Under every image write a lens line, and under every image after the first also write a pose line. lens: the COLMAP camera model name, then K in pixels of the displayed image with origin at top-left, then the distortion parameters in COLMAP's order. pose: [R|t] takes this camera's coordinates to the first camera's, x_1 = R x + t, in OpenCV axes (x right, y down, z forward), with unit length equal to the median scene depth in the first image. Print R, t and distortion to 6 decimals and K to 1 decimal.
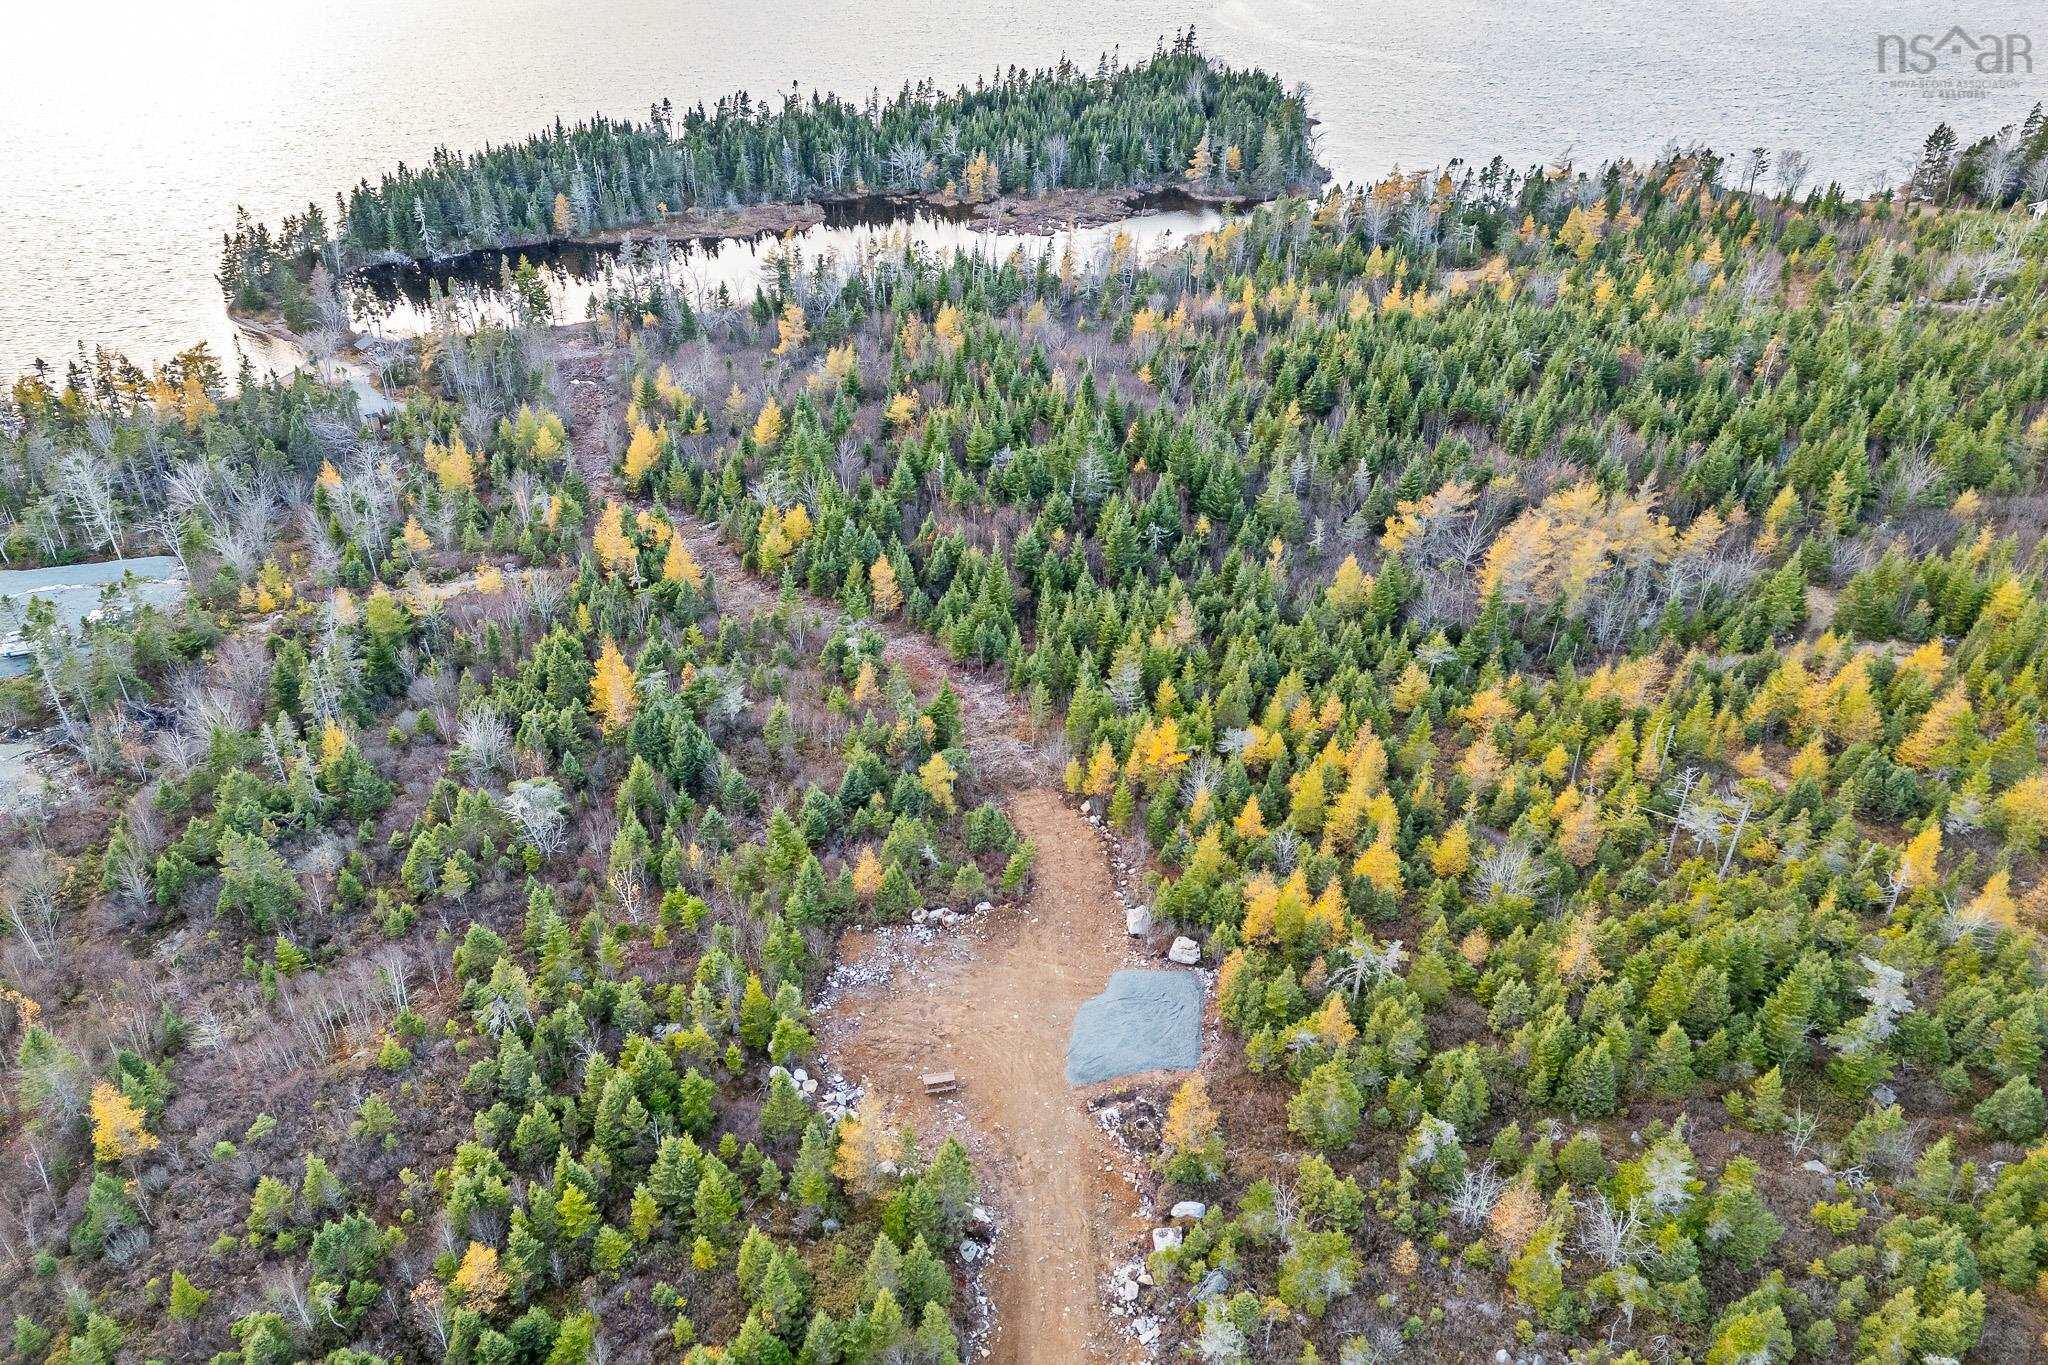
lens RADIAL K [[1485.8, 0, 1028.5], [0, 1485.8, 682.4], [0, 0, 1]] dist [0.069404, -0.060991]
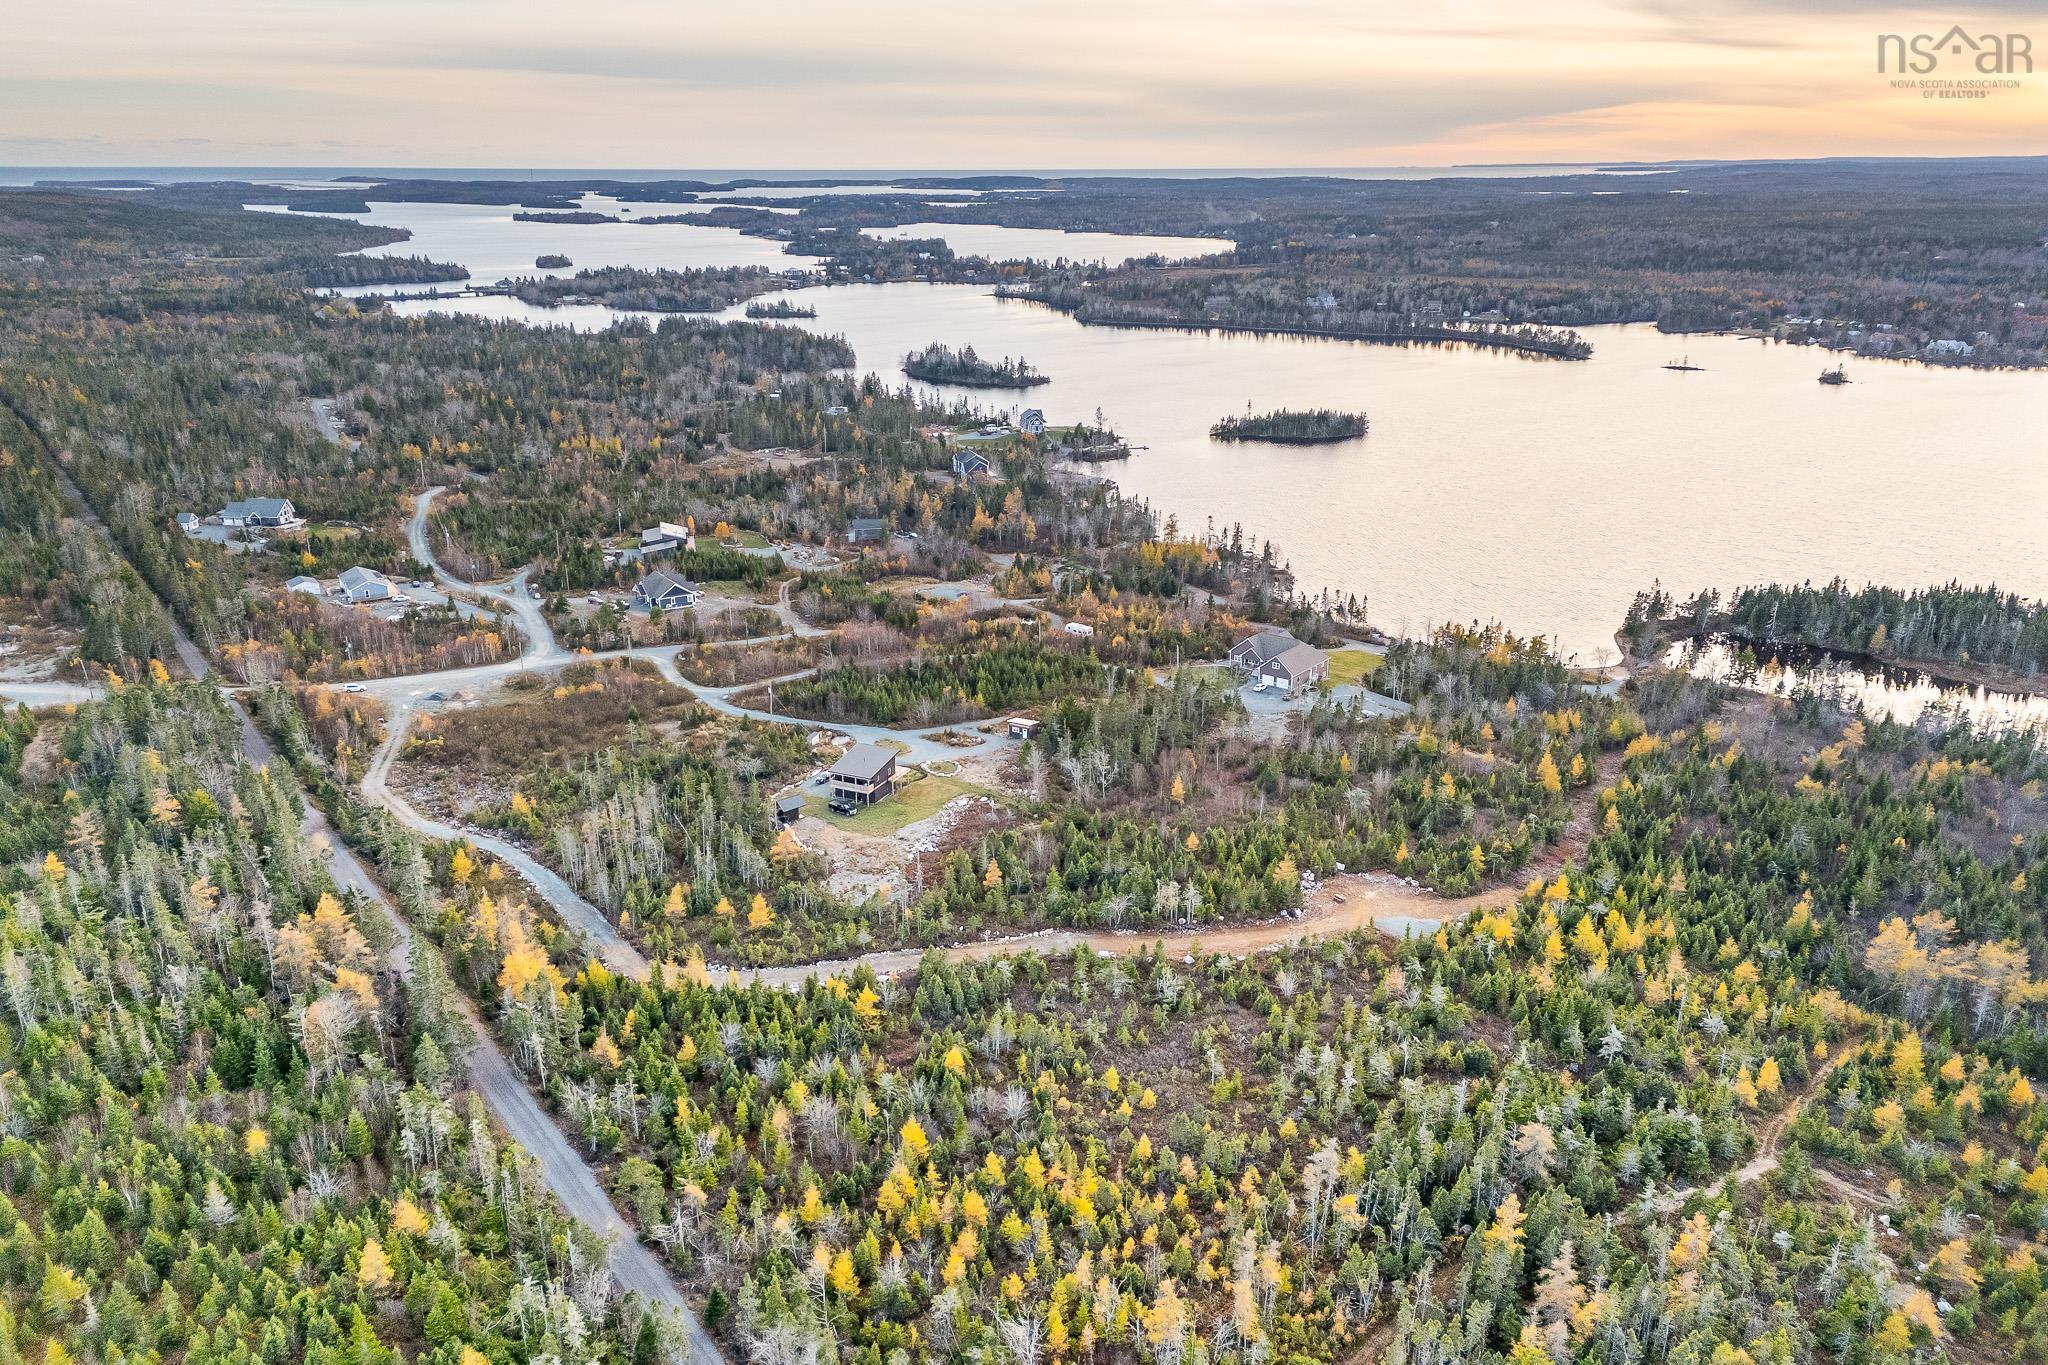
lens RADIAL K [[1485.8, 0, 1027.3], [0, 1485.8, 674.5], [0, 0, 1]] dist [0.069404, -0.060991]
pose [[0.411056, 0.292924, -0.863266, 0.643624], [-0.476496, 0.876348, 0.070472, -0.005830], [0.777164, 0.382375, 0.499805, -0.327994]]
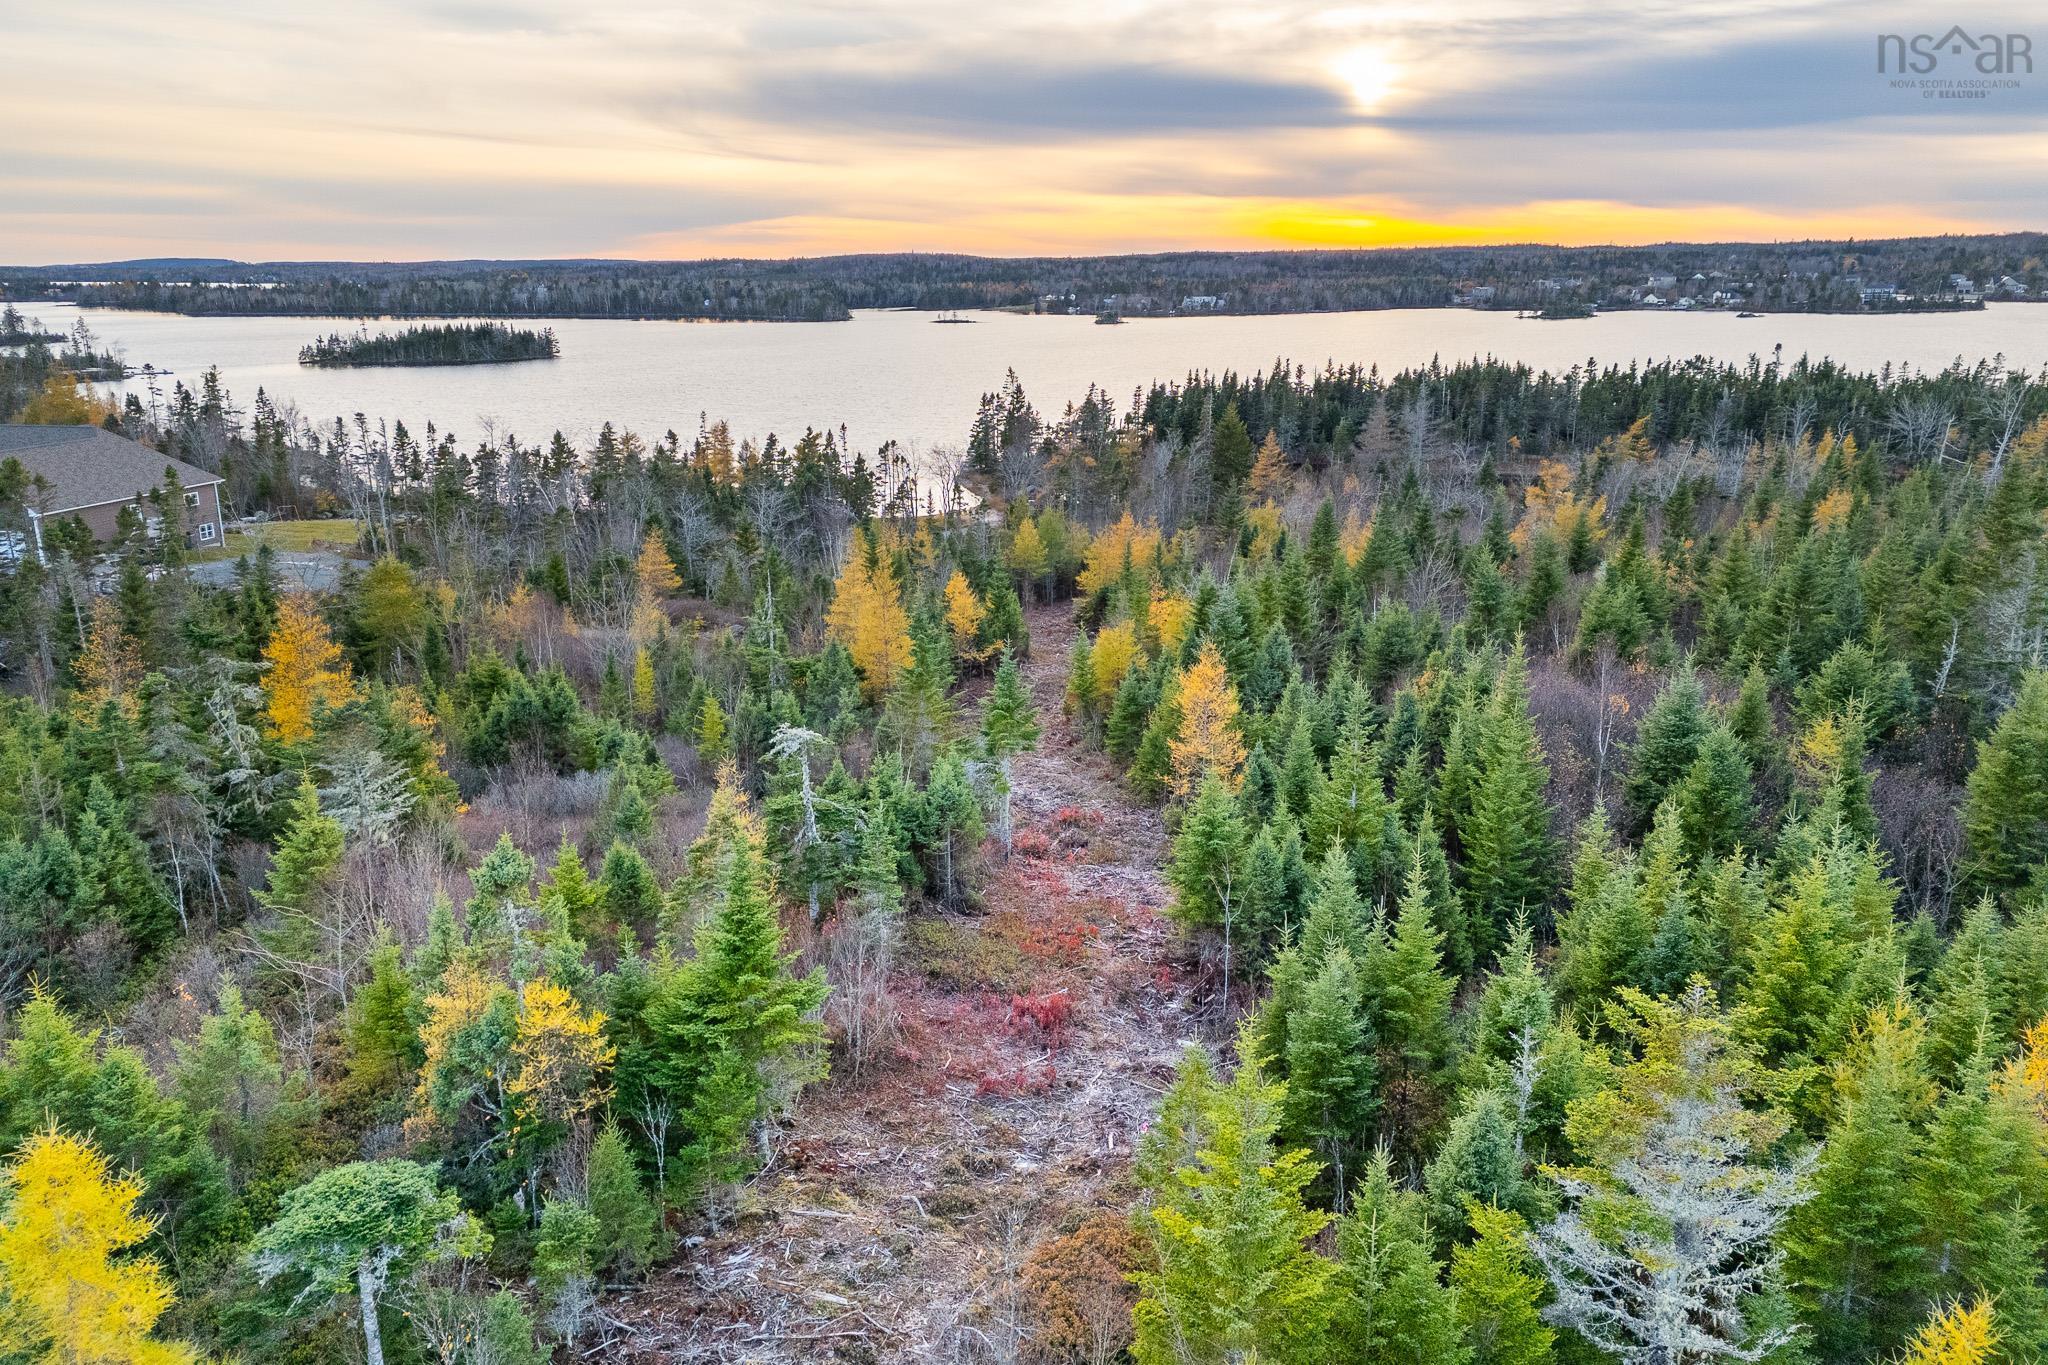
lens RADIAL K [[1485.8, 0, 1031.9], [0, 1485.8, 685.9], [0, 0, 1]] dist [0.069404, -0.060991]
pose [[0.779188, 0.168892, -0.603608, 0.045474], [-0.329138, 0.929805, -0.164716, -0.002043], [0.533418, 0.327015, 0.780081, 0.374386]]
